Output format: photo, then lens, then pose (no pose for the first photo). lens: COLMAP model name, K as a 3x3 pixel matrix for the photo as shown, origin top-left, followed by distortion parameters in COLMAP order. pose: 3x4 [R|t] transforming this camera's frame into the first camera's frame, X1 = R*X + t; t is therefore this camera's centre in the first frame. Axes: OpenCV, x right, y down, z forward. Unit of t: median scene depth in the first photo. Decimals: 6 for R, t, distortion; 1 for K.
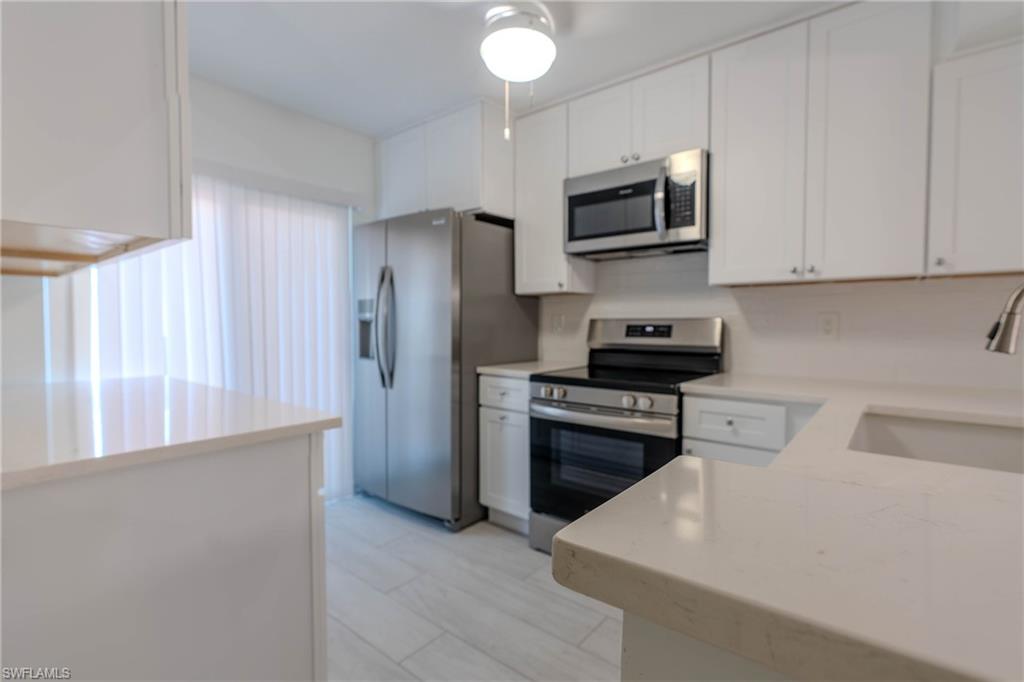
lens RADIAL K [[480.8, 0, 512.8], [0, 480.8, 339.4], [0, 0, 1]] dist [0.001724, 0.000500]
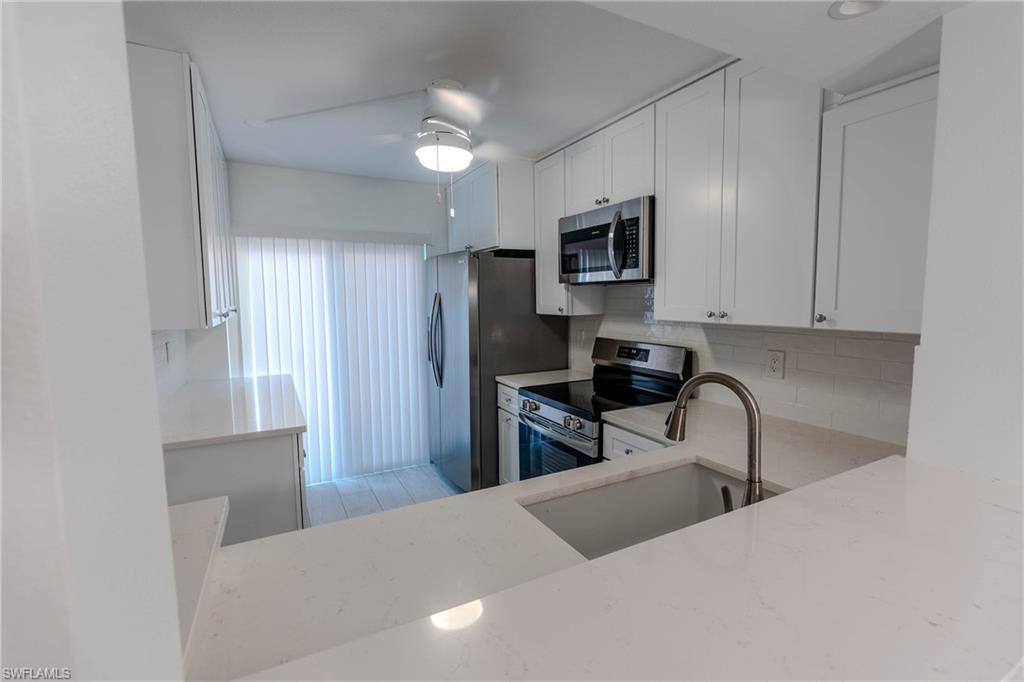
lens RADIAL K [[466.9, 0, 511.1], [0, 466.9, 338.2], [0, 0, 1]] dist [0.000298, -0.000053]
pose [[0.917977, 0.025624, -0.395805, 0.466142], [-0.002556, 0.998272, 0.058698, -0.118919], [0.396625, -0.052872, 0.916457, -0.079986]]
